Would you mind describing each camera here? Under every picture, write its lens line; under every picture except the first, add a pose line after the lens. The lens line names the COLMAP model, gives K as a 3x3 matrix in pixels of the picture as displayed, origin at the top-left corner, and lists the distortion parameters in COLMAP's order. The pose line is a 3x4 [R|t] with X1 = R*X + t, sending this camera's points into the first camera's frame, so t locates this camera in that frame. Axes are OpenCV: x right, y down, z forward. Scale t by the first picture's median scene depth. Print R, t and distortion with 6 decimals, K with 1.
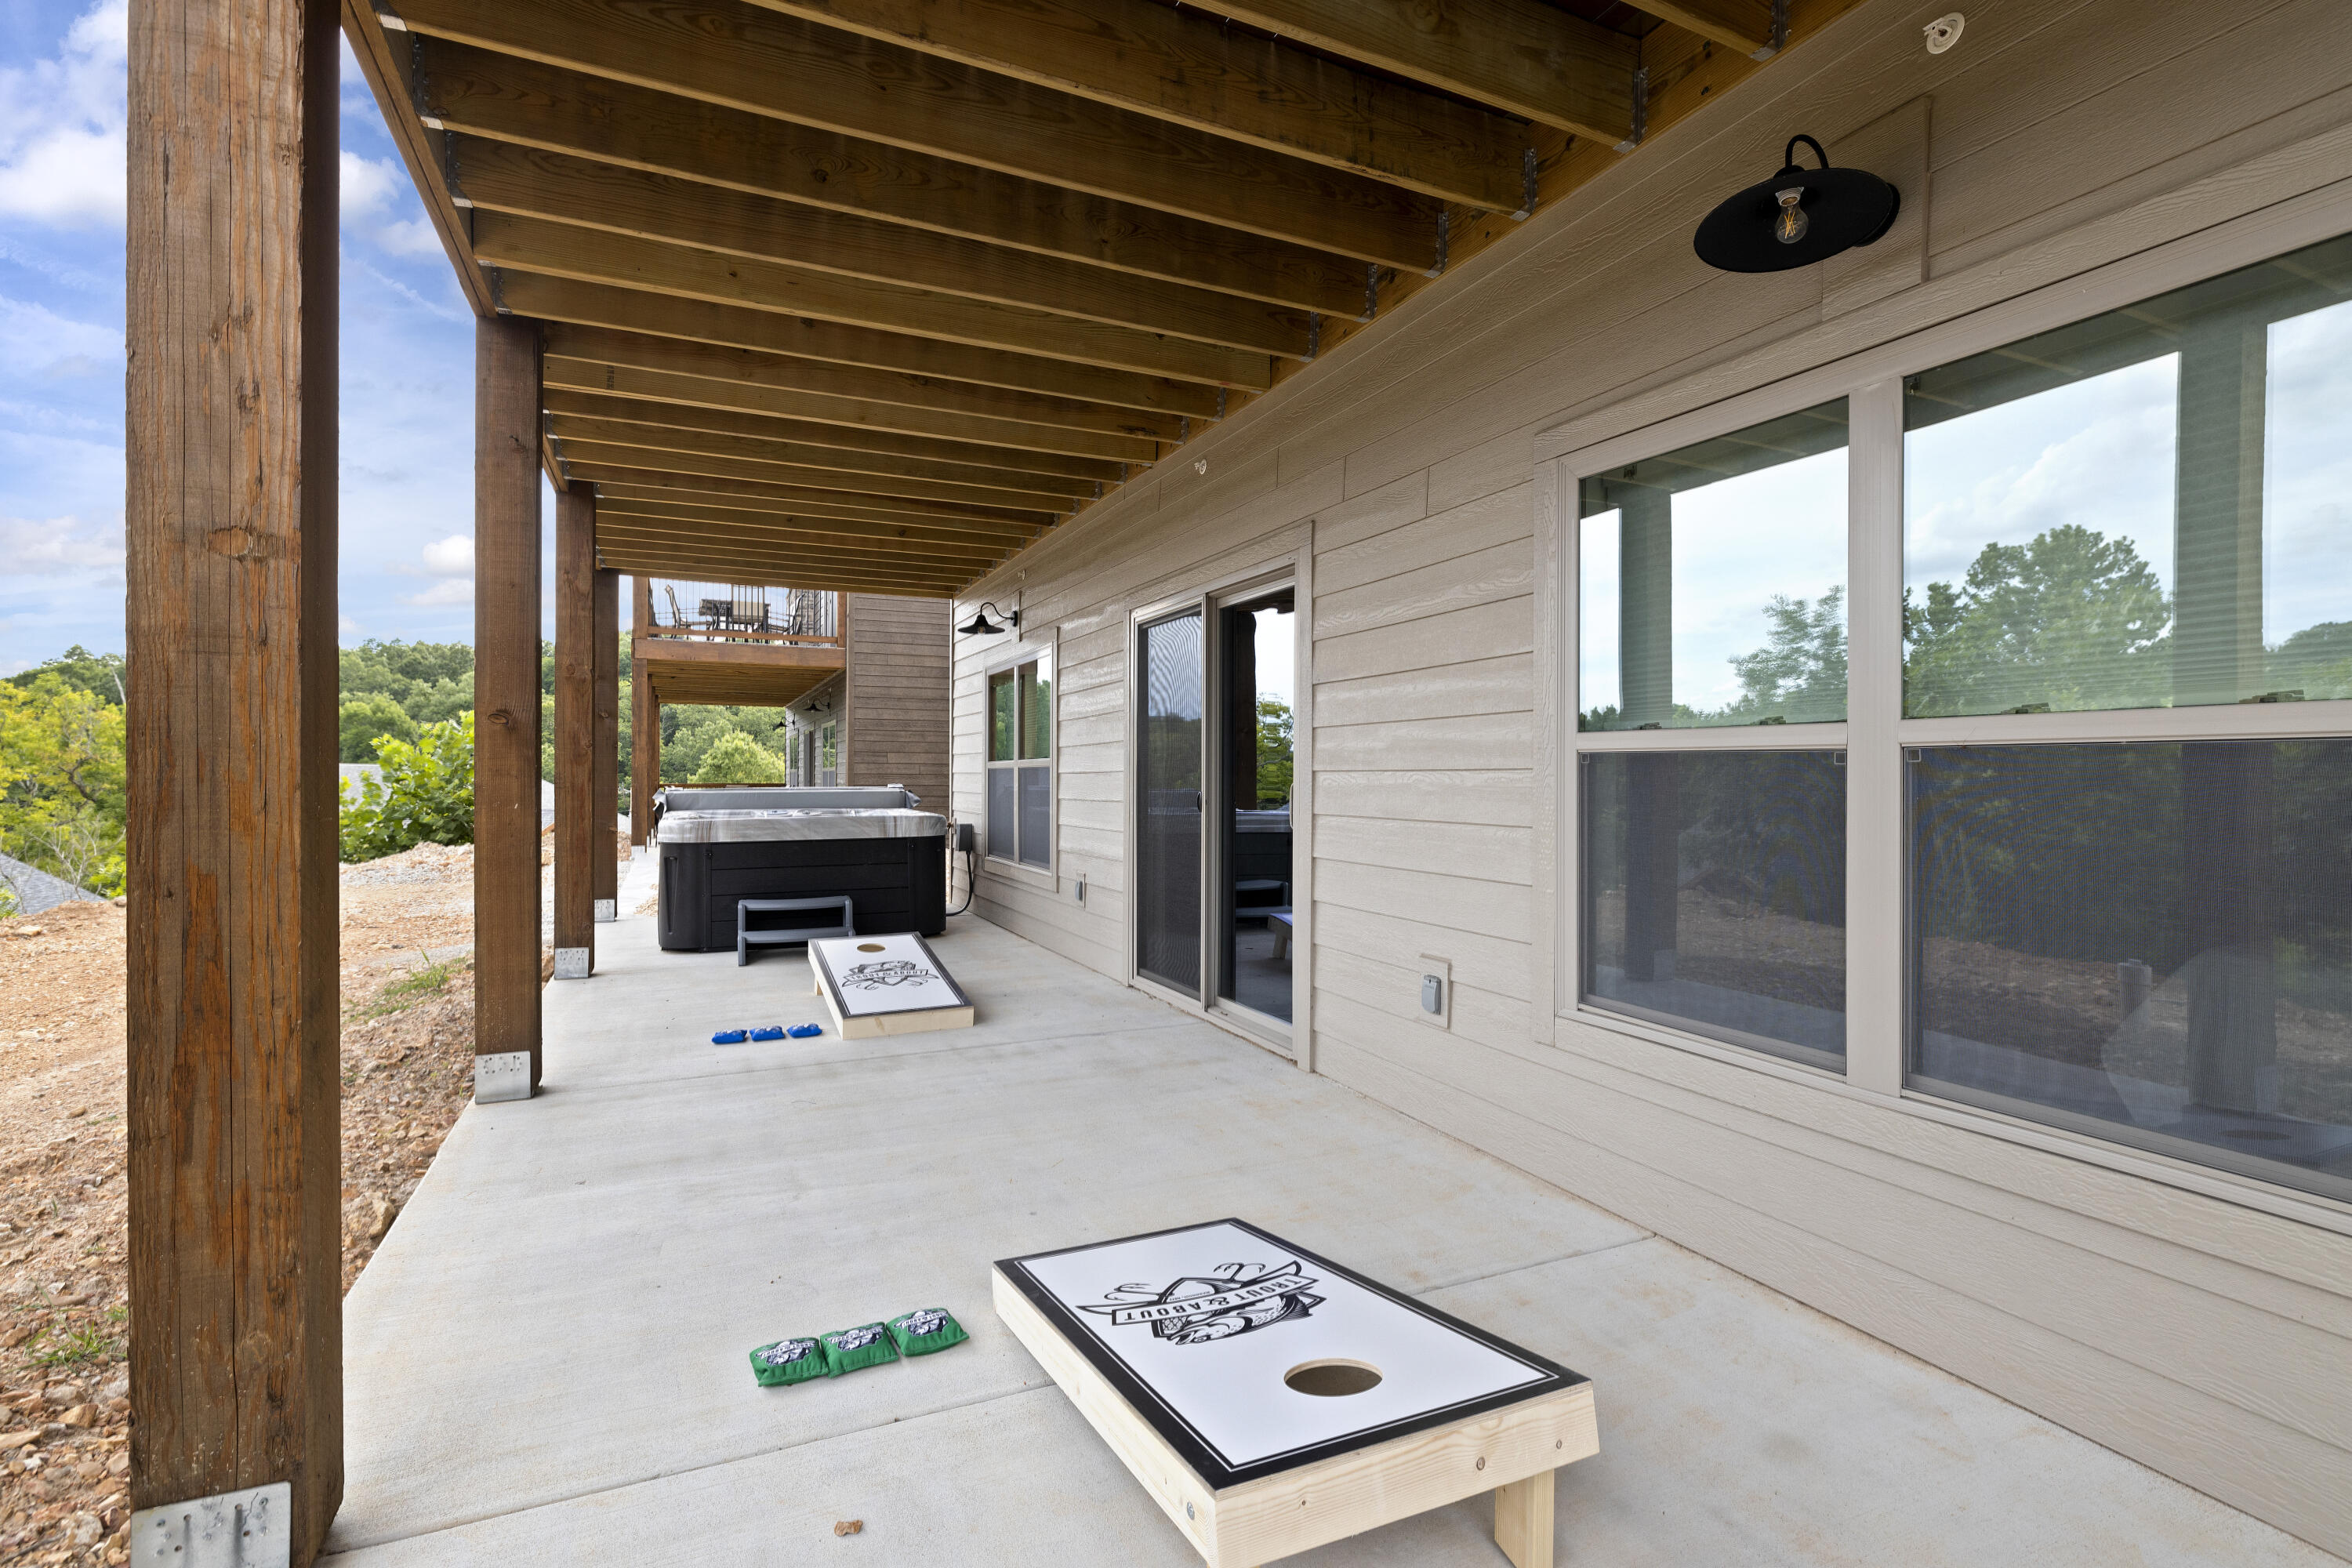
lens RADIAL K [[1114.4, 0, 1192.9], [0, 1114.4, 789.1], [0, 0, 1]] dist [0.000229, 0.000032]
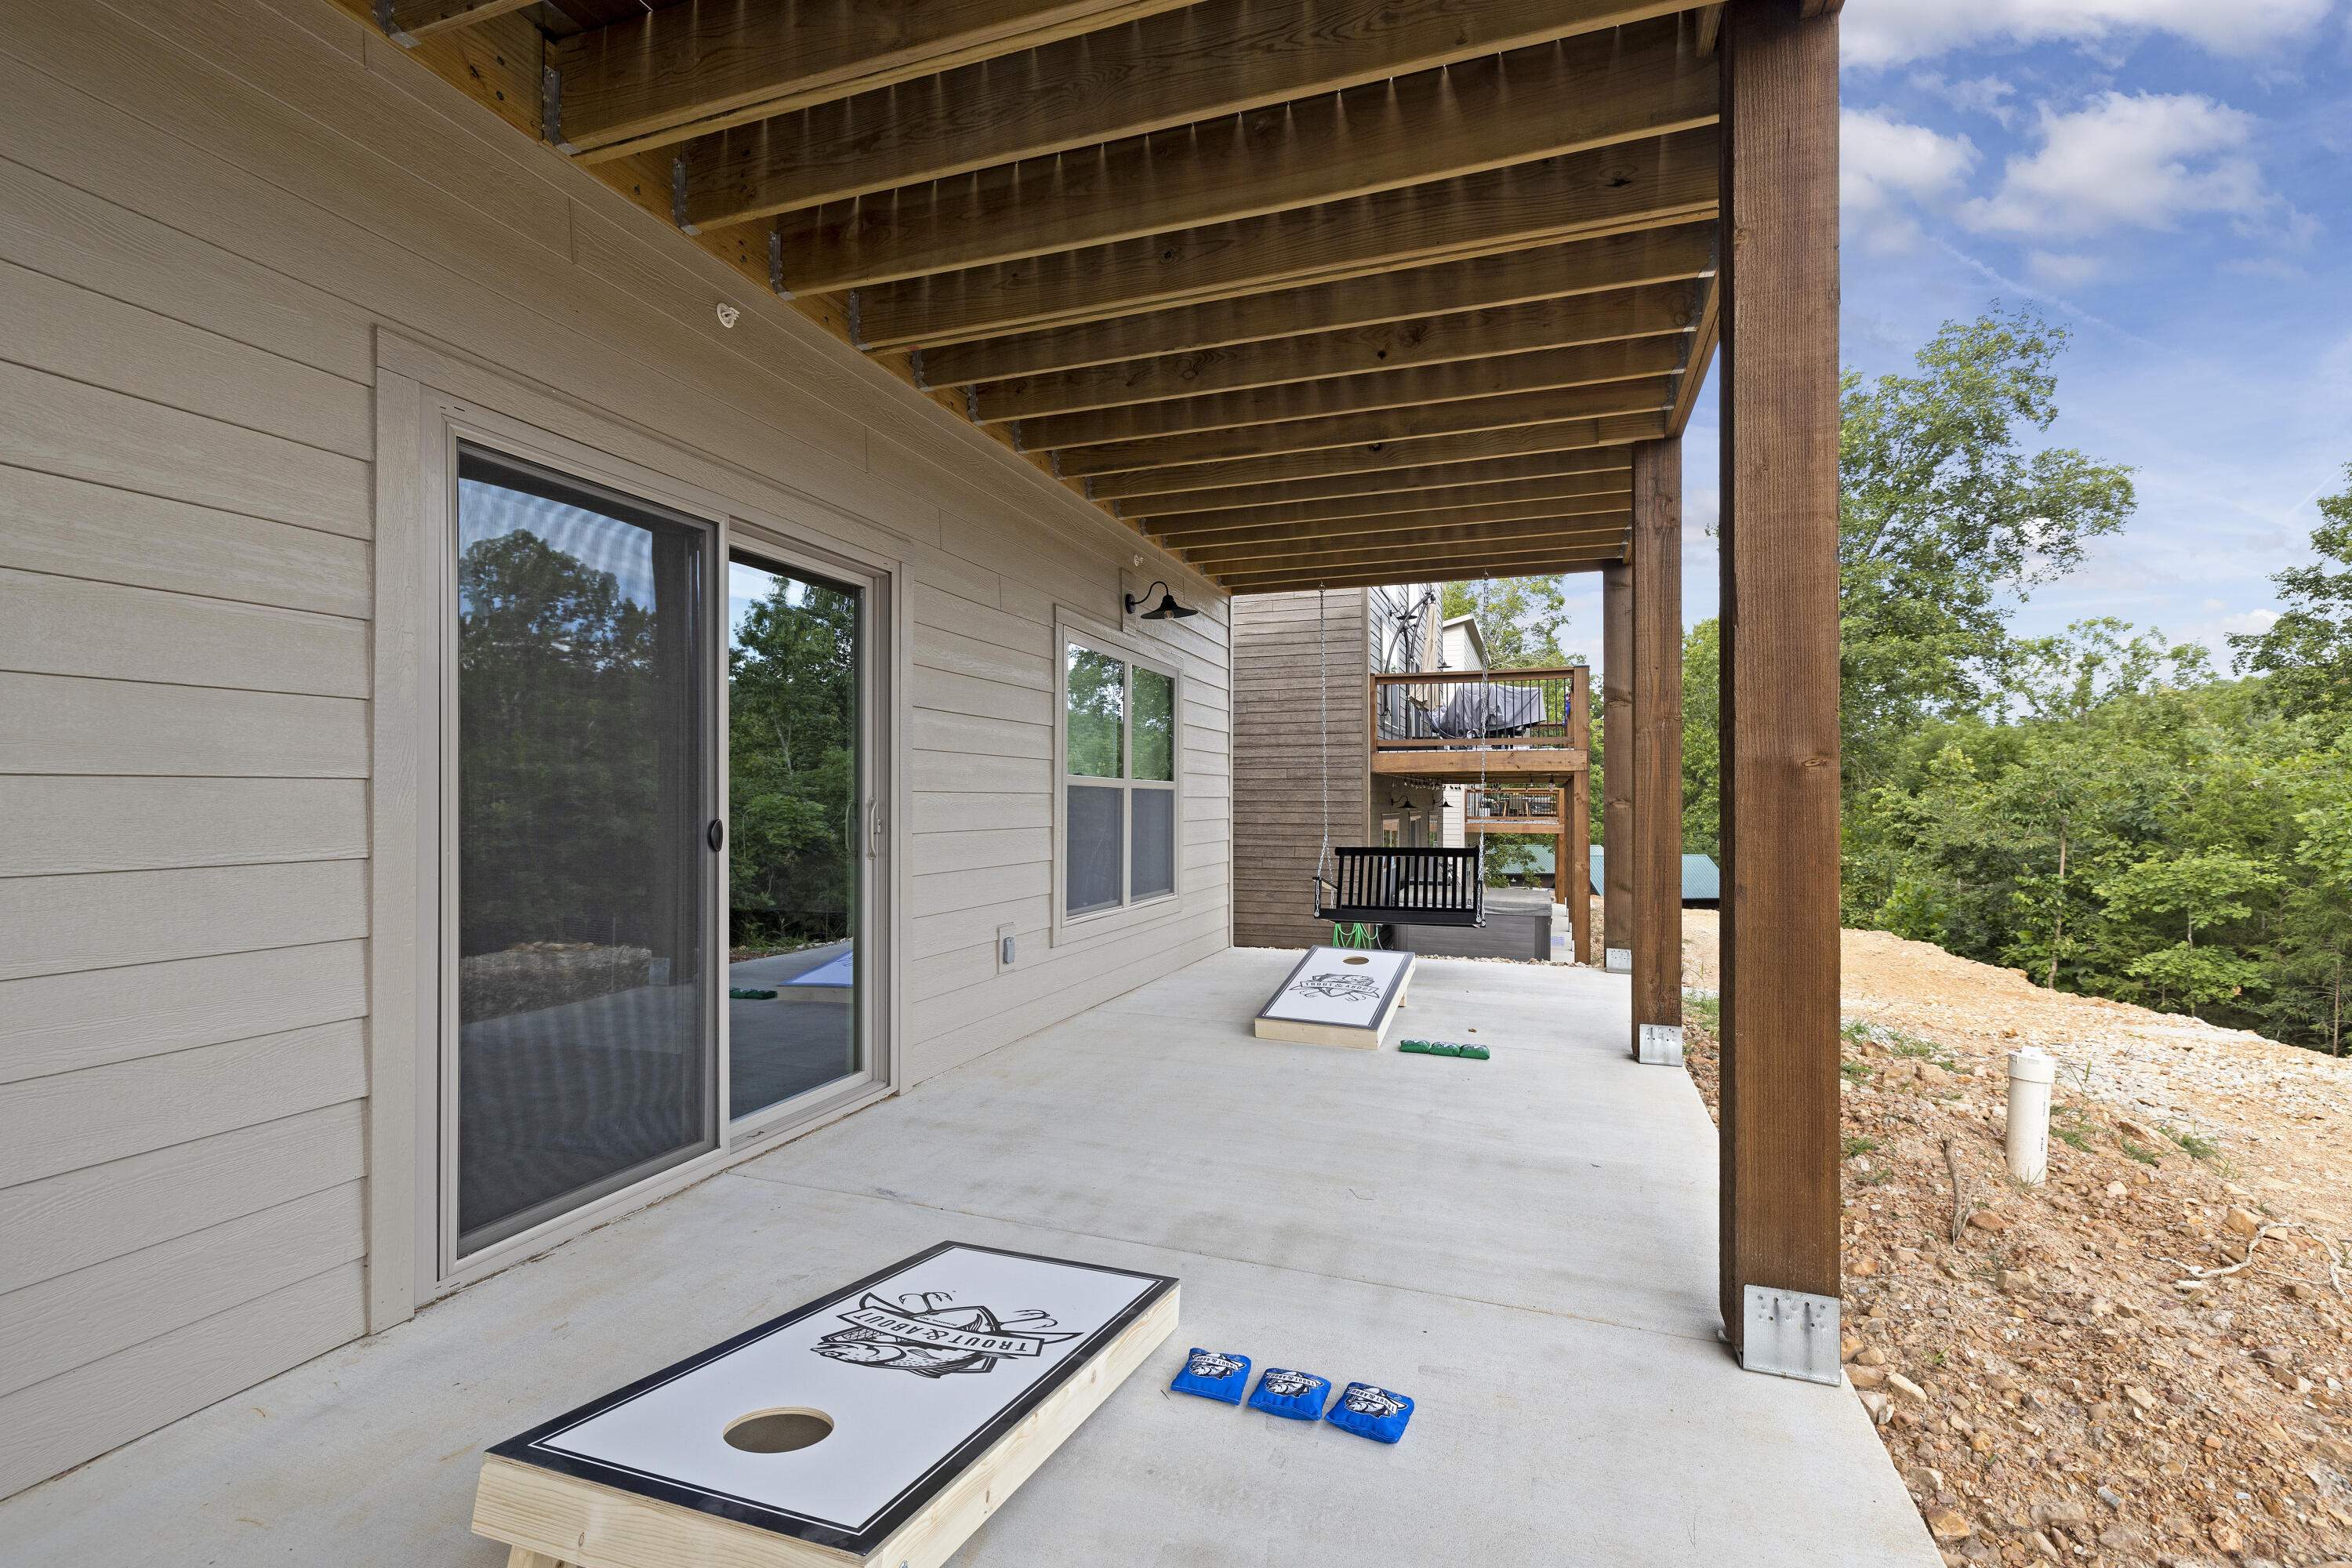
lens RADIAL K [[1020.5, 0, 1189.2], [0, 1020.5, 795.5], [0, 0, 1]] dist [0.000061, 0.000038]
pose [[-0.720531, -0.000598, 0.693422, -0.785172], [0.000974, 0.999998, 0.001875, -0.013193], [-0.693422, 0.002026, -0.720529, 1.641238]]
